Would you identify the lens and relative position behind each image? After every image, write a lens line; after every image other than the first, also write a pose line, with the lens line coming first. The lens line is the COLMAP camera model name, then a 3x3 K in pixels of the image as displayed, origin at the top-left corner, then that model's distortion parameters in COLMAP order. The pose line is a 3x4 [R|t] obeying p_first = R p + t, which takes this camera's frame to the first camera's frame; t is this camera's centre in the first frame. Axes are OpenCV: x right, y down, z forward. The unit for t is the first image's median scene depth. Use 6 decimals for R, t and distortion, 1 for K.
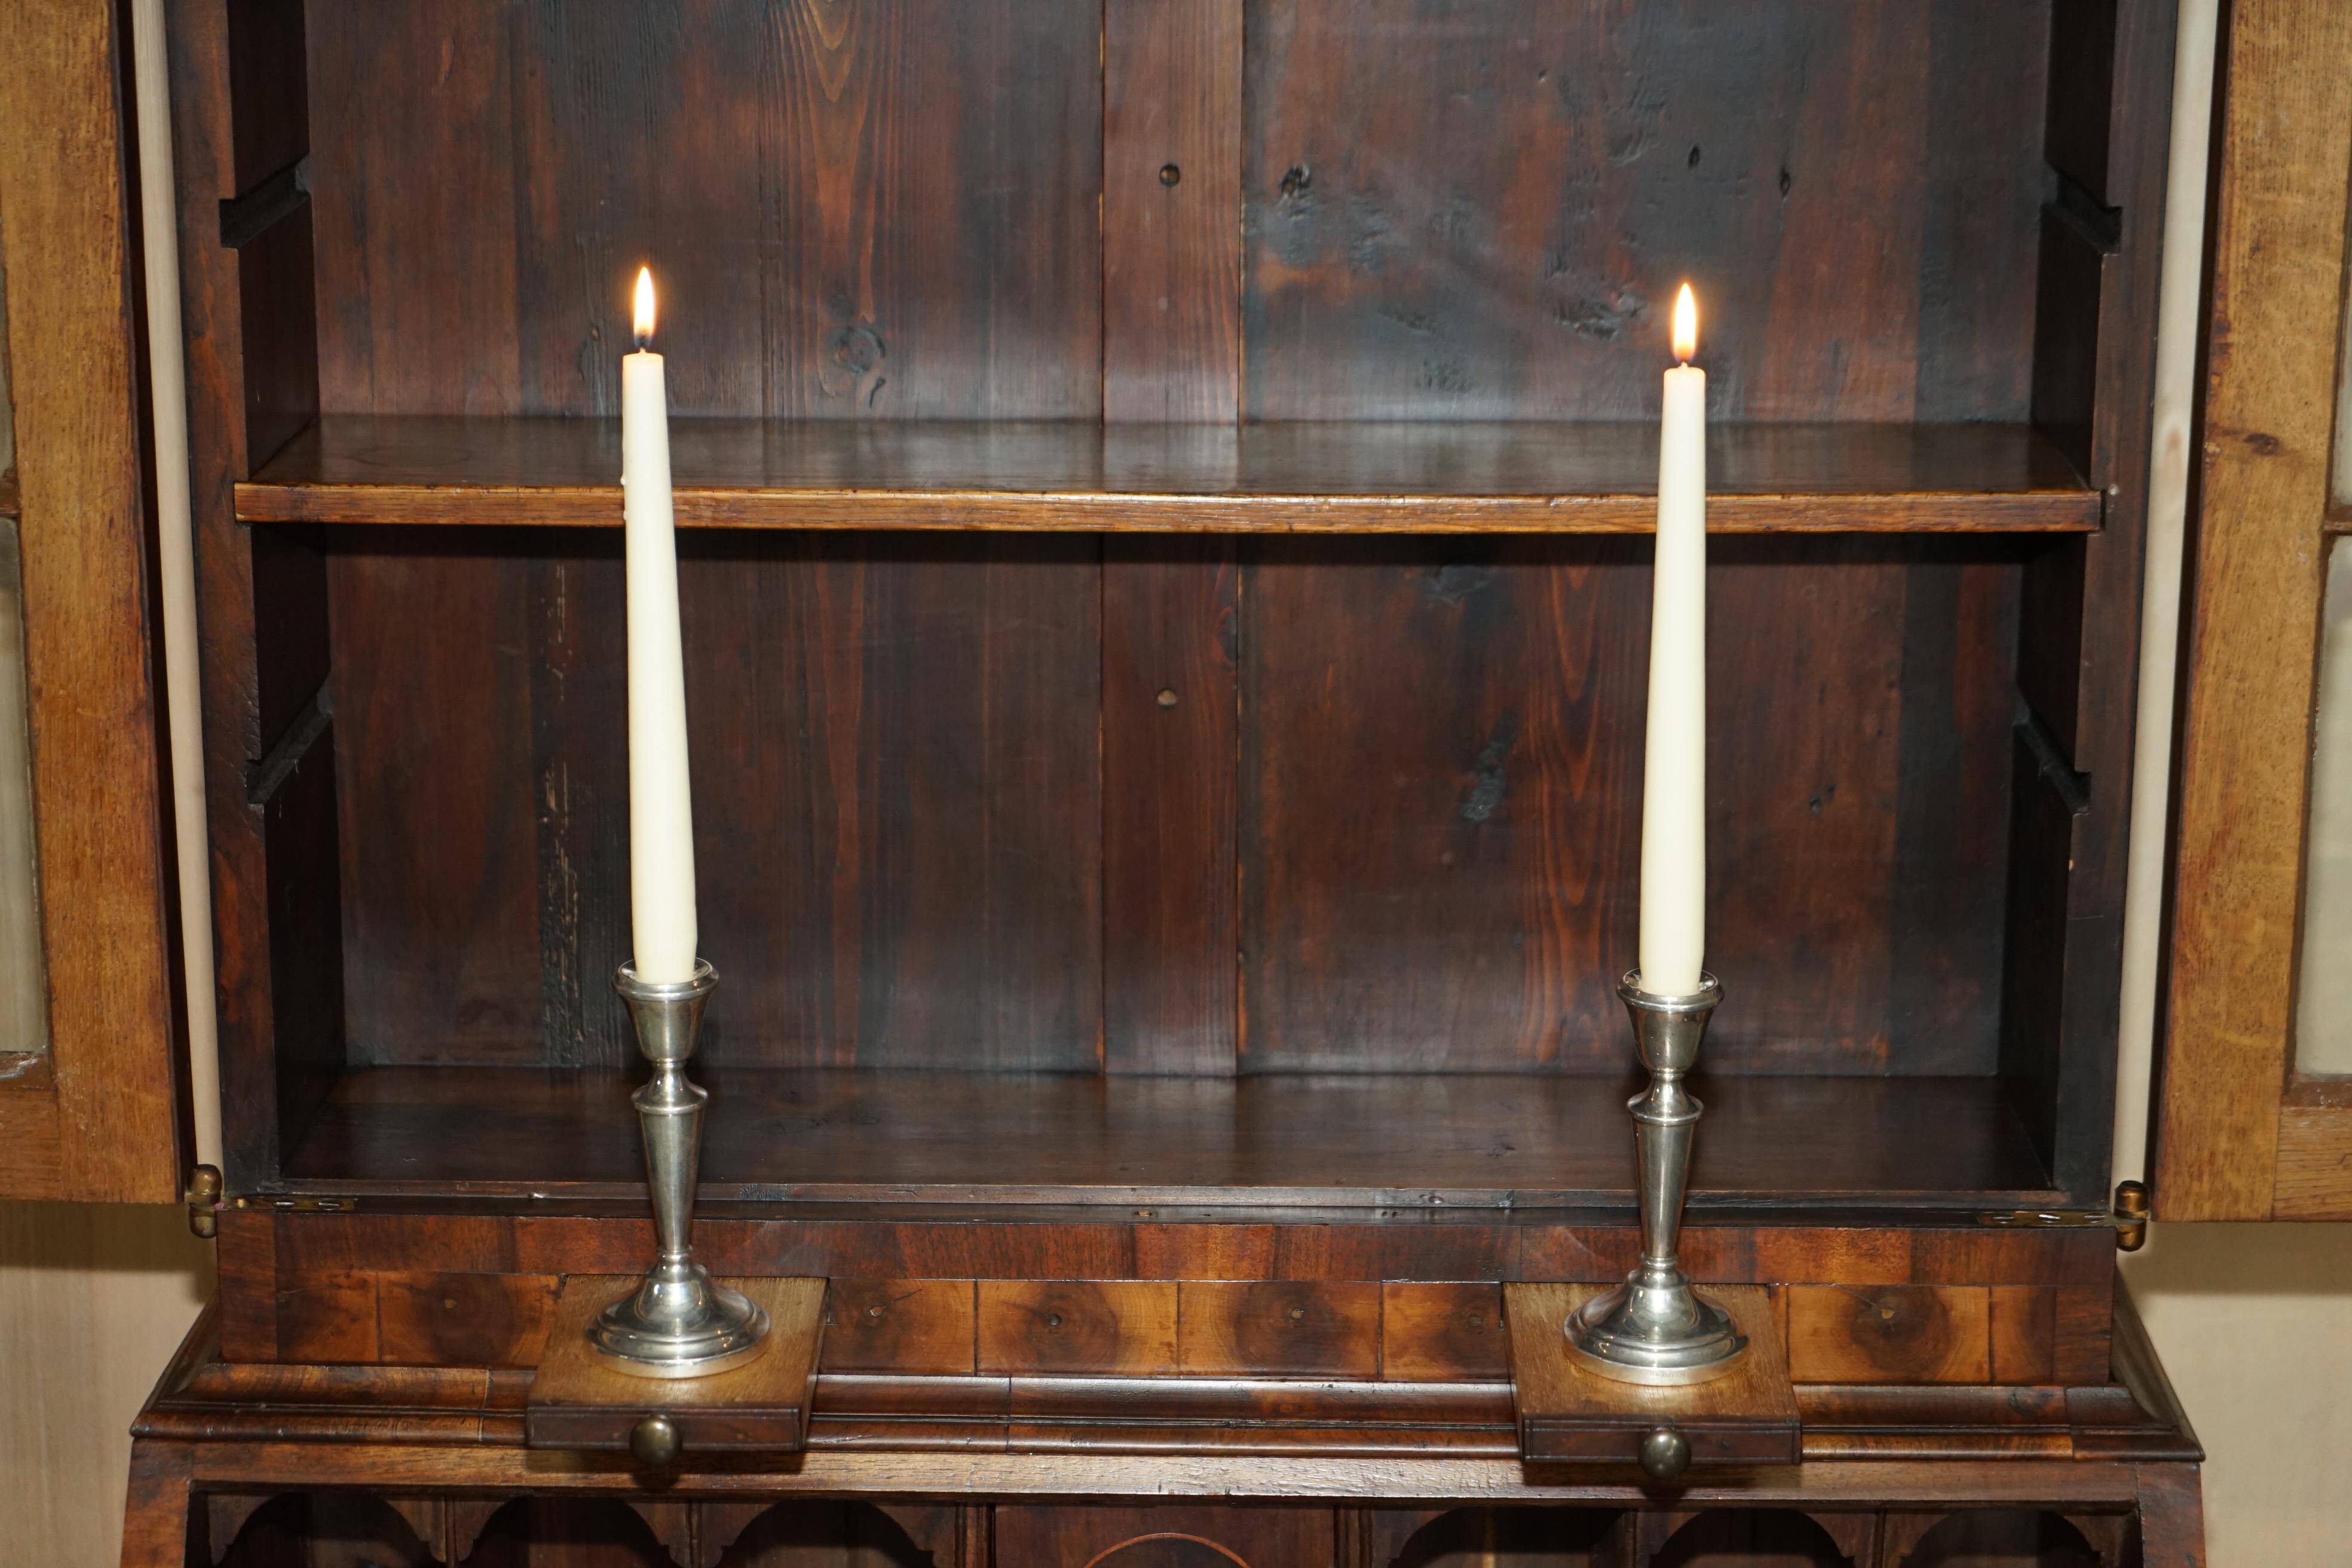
lens RADIAL K [[4762.1, 0, 1176.0], [0, 4762.1, 784.0], [0, 0, 1]] dist [-0.040276, 0.215844]
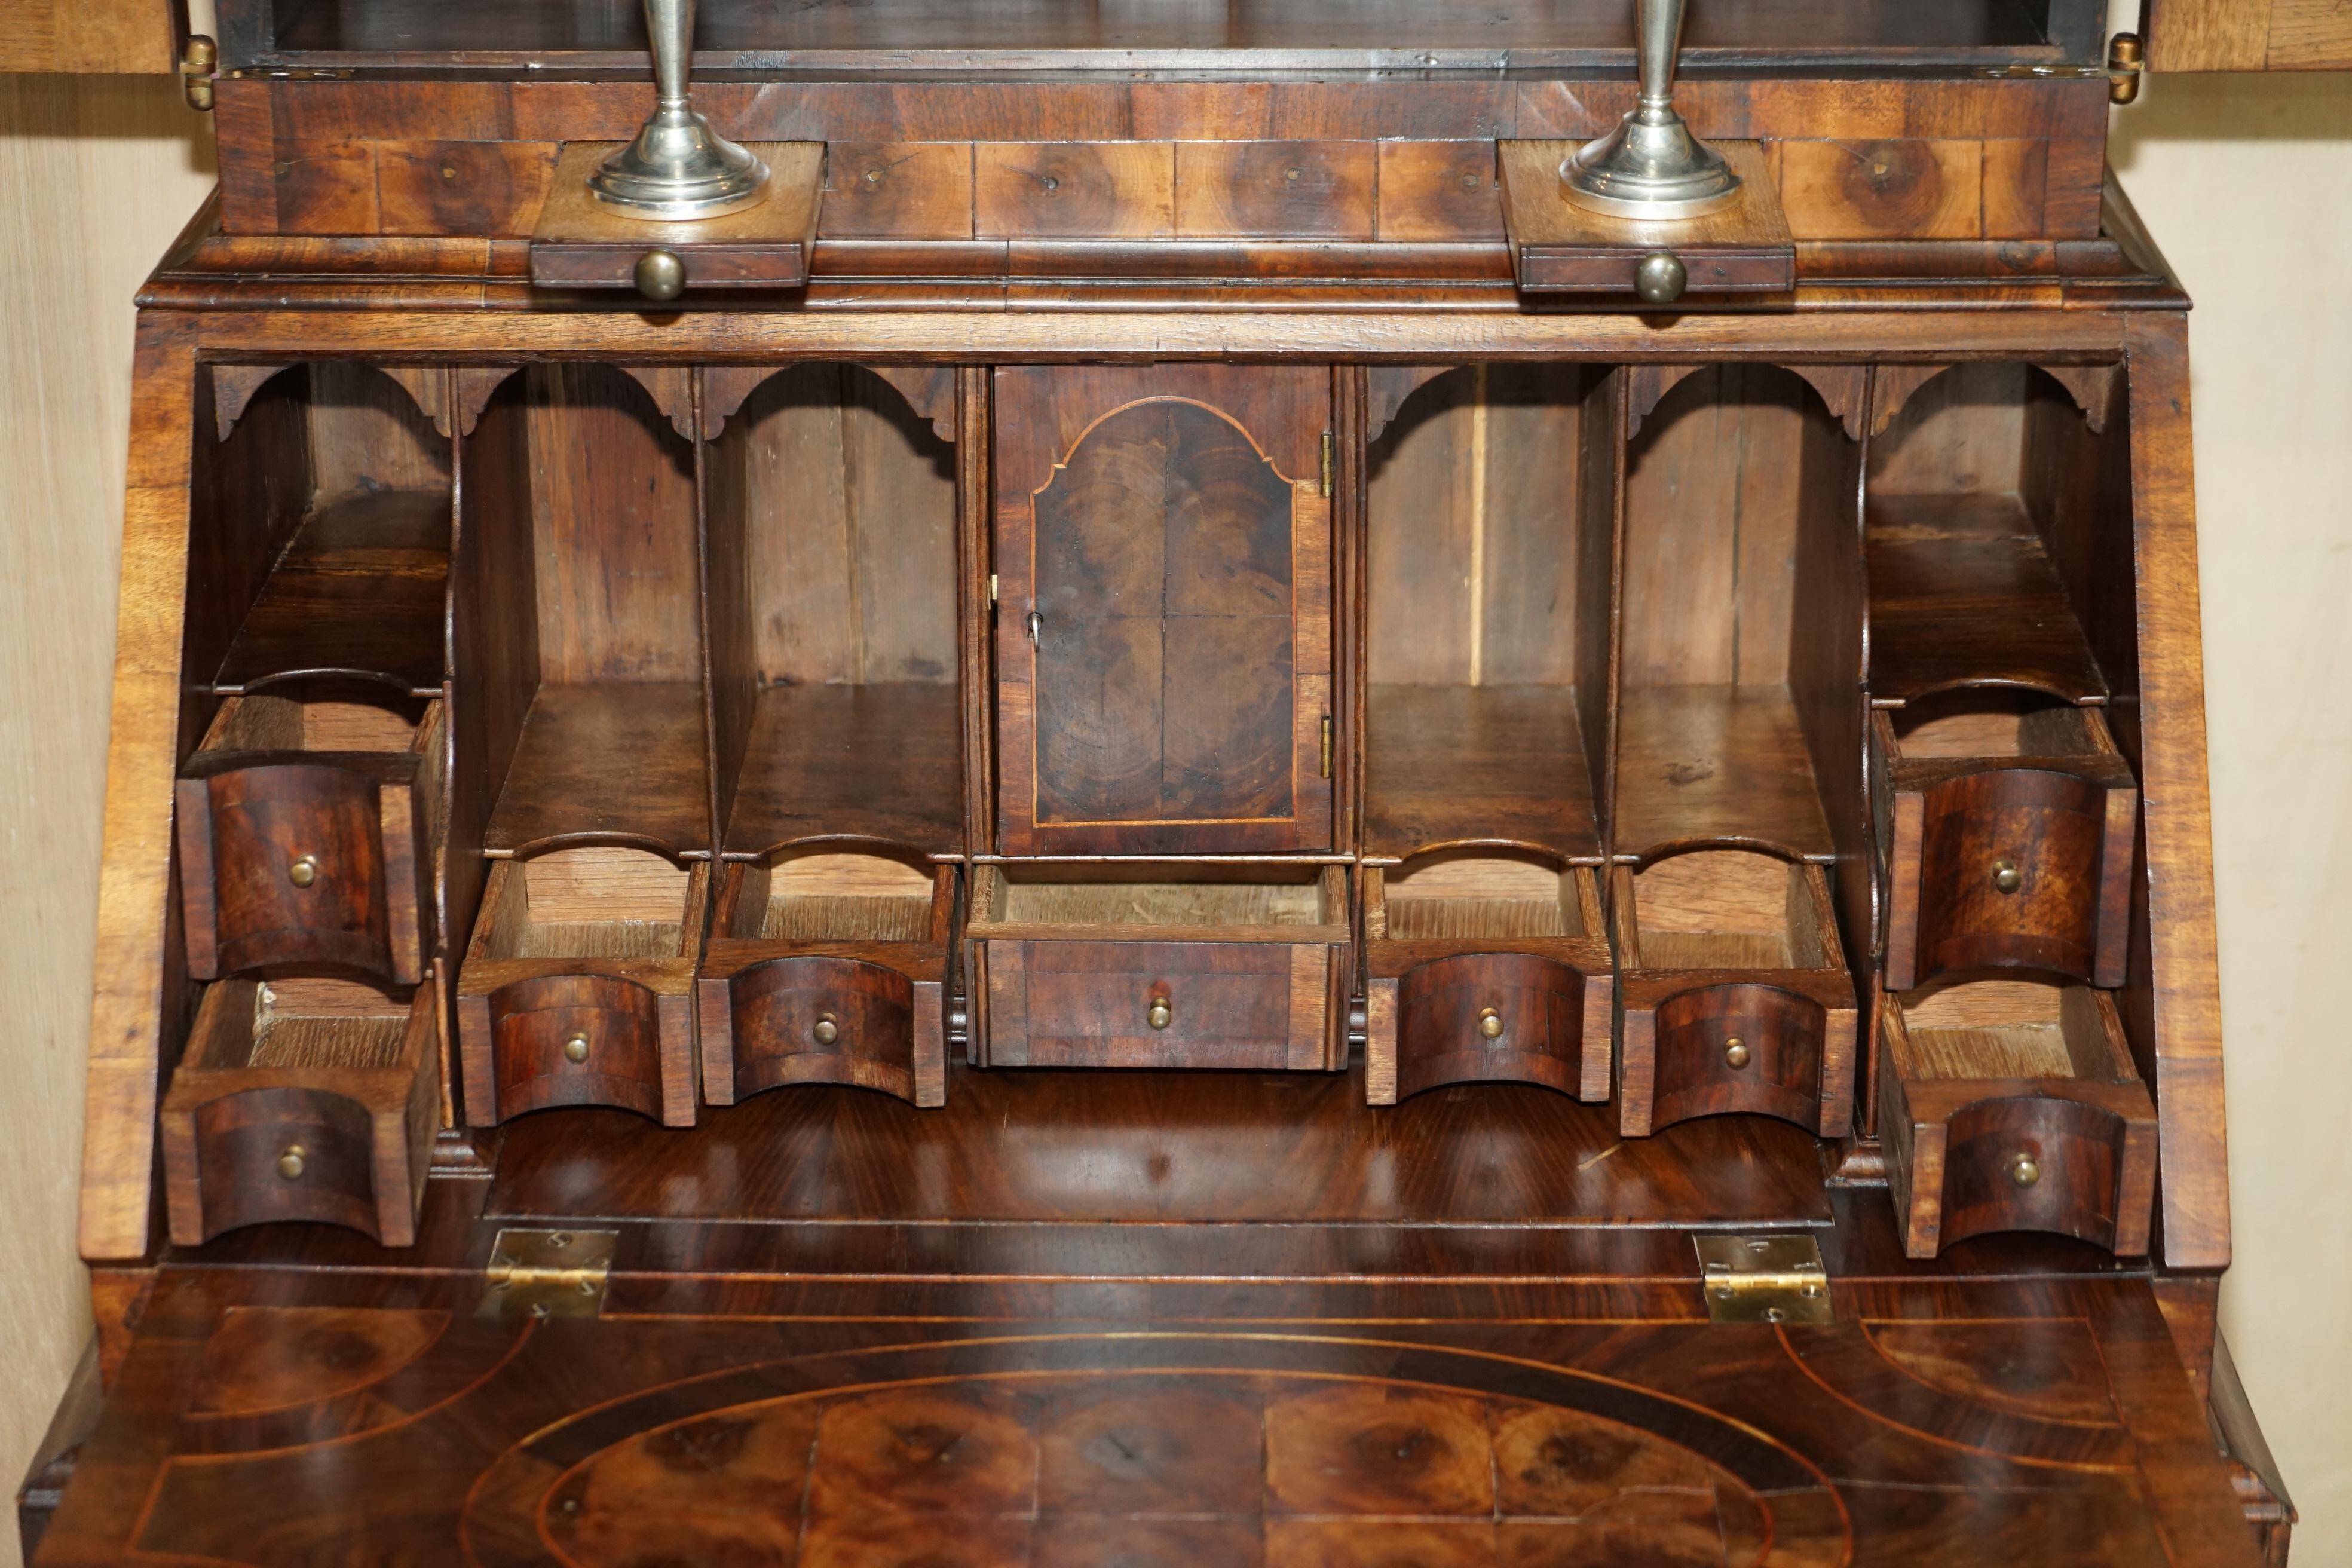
lens RADIAL K [[4762.1, 0, 1176.0], [0, 4762.1, 784.0], [0, 0, 1]] dist [-0.040276, 0.215844]
pose [[0.999948, -0.007409, 0.006939, -0.007248], [0.006284, 0.988652, 0.150094, 0.087767], [-0.007972, -0.150042, 0.988647, -0.012398]]
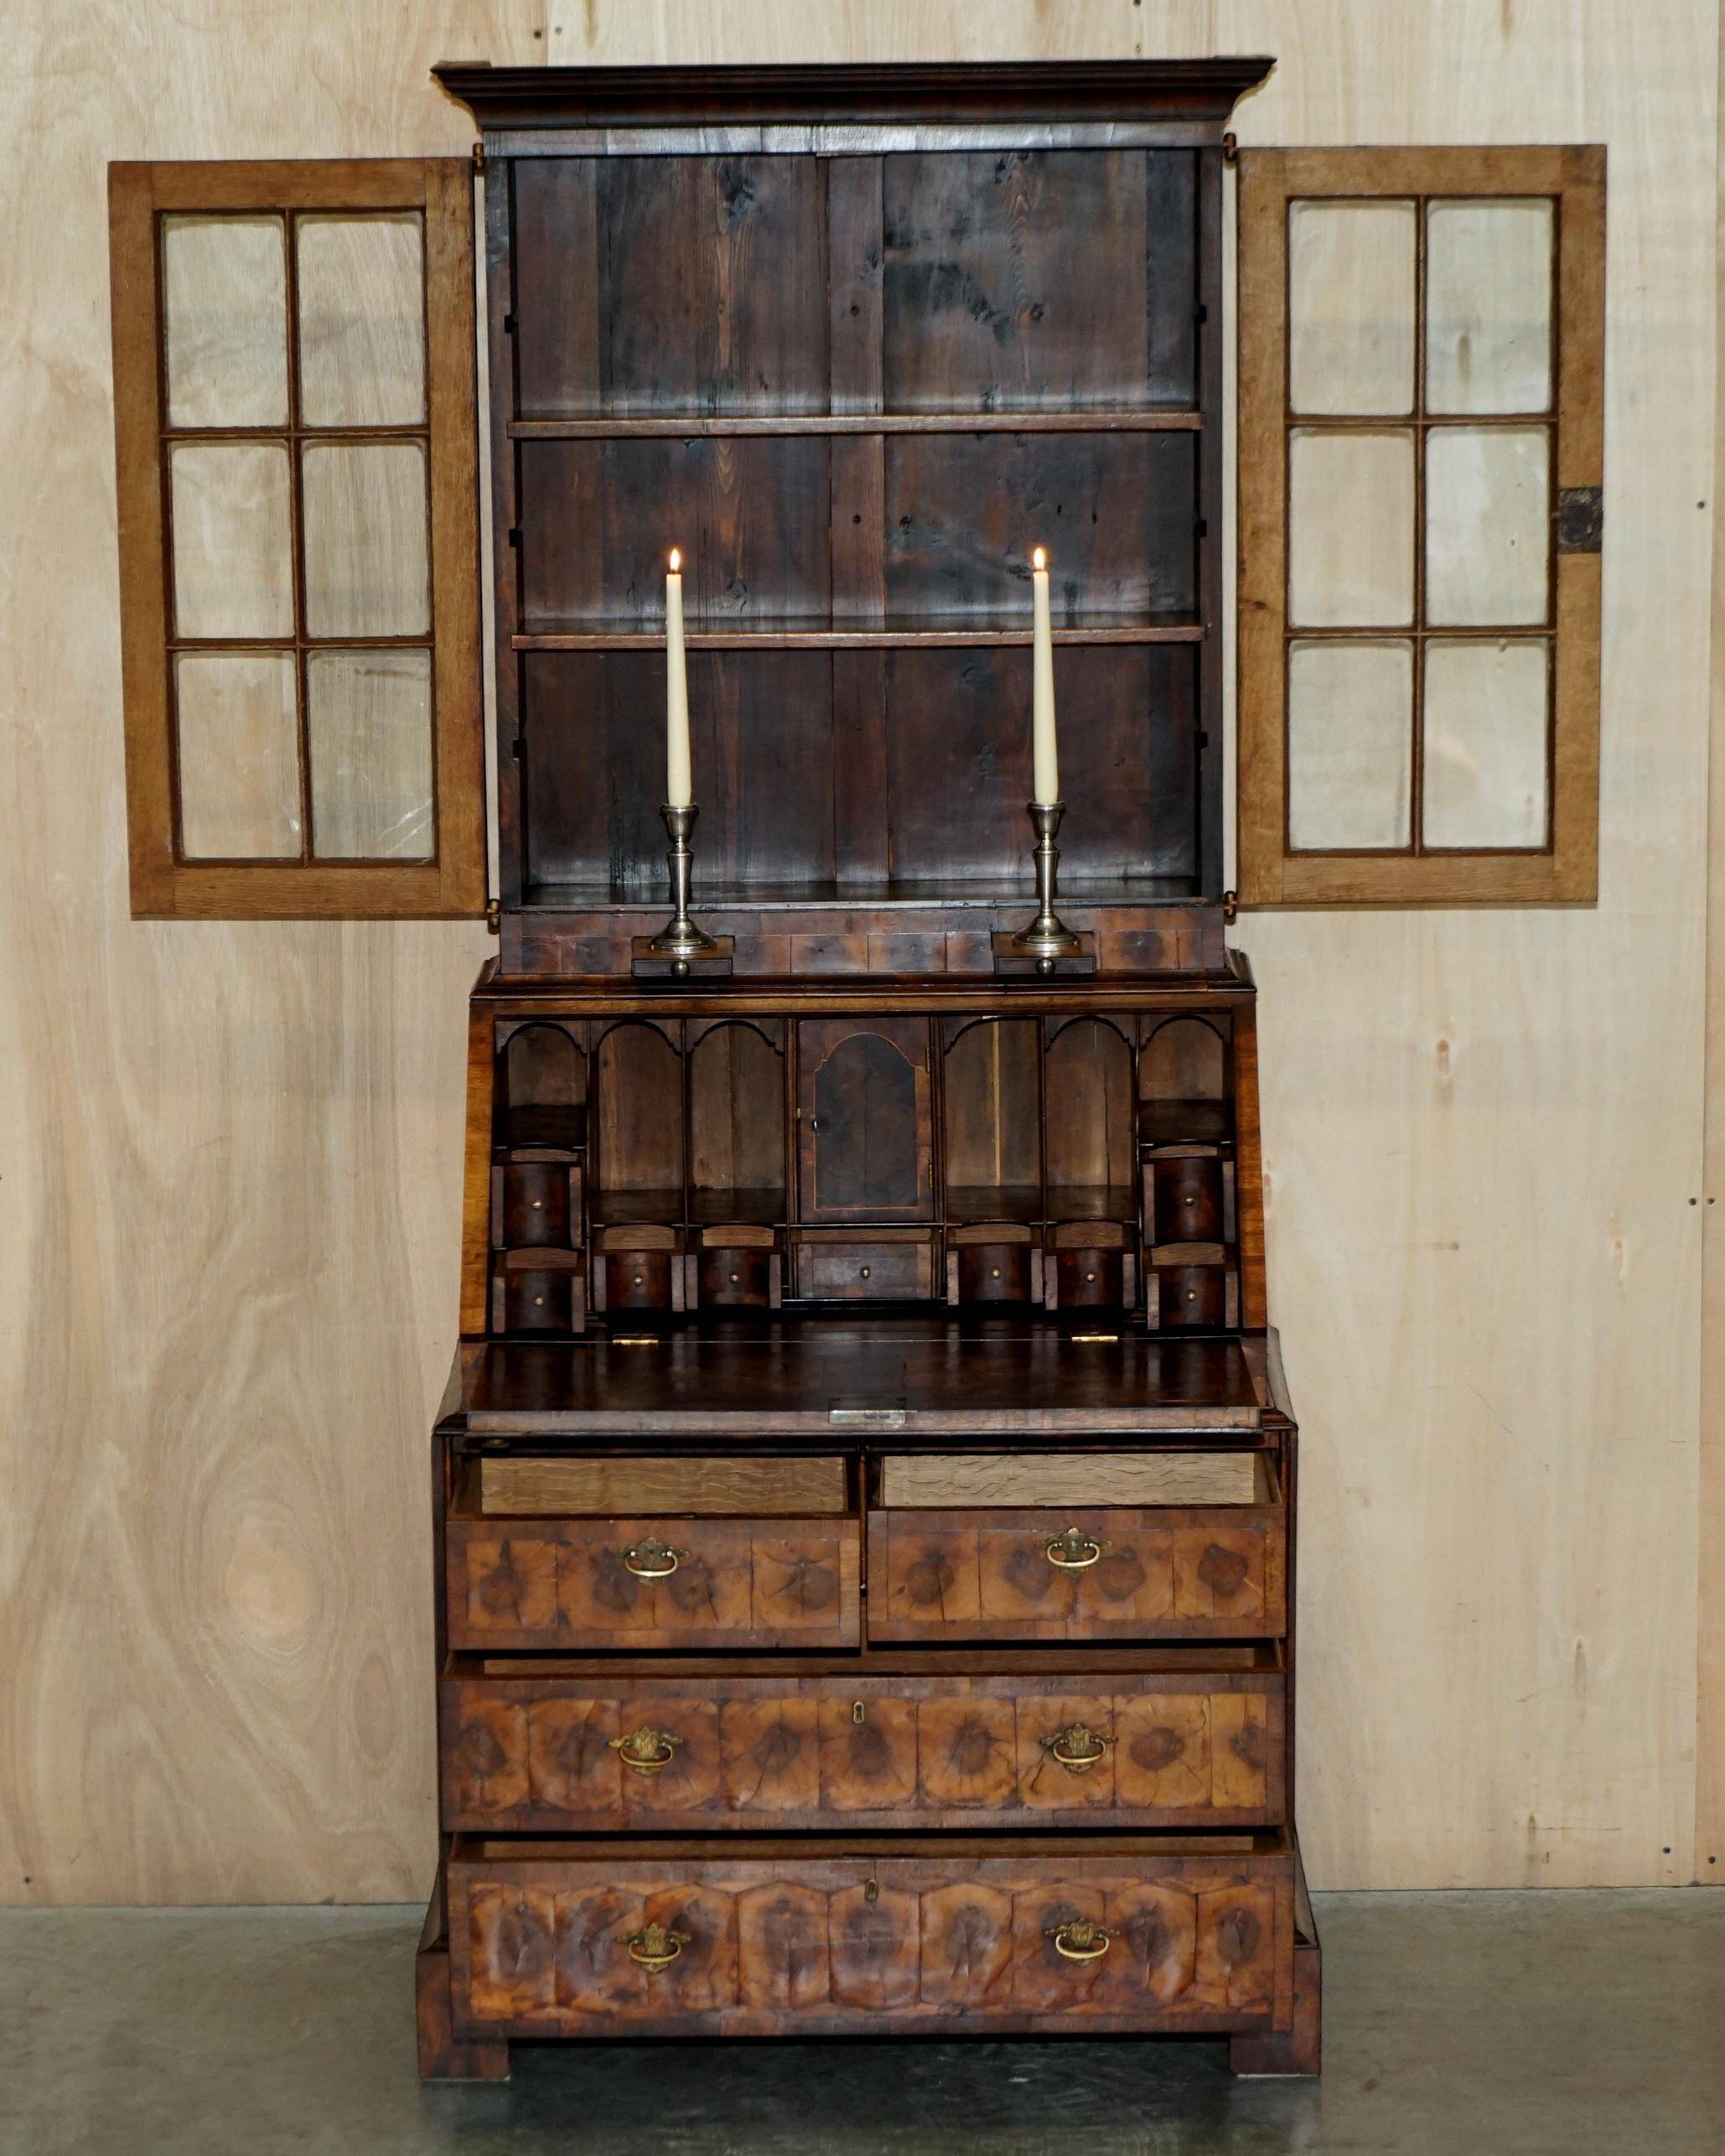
lens RADIAL K [[6208.6, 0, 862.5], [0, 6208.6, 1078.0], [0, 0, 1]] dist [-0.231603, 0.793695]
pose [[0.999840, -0.016609, 0.006607, -0.026285], [0.017051, 0.997140, -0.073630, 0.436069], [-0.005365, 0.073731, 0.997264, -2.409822]]
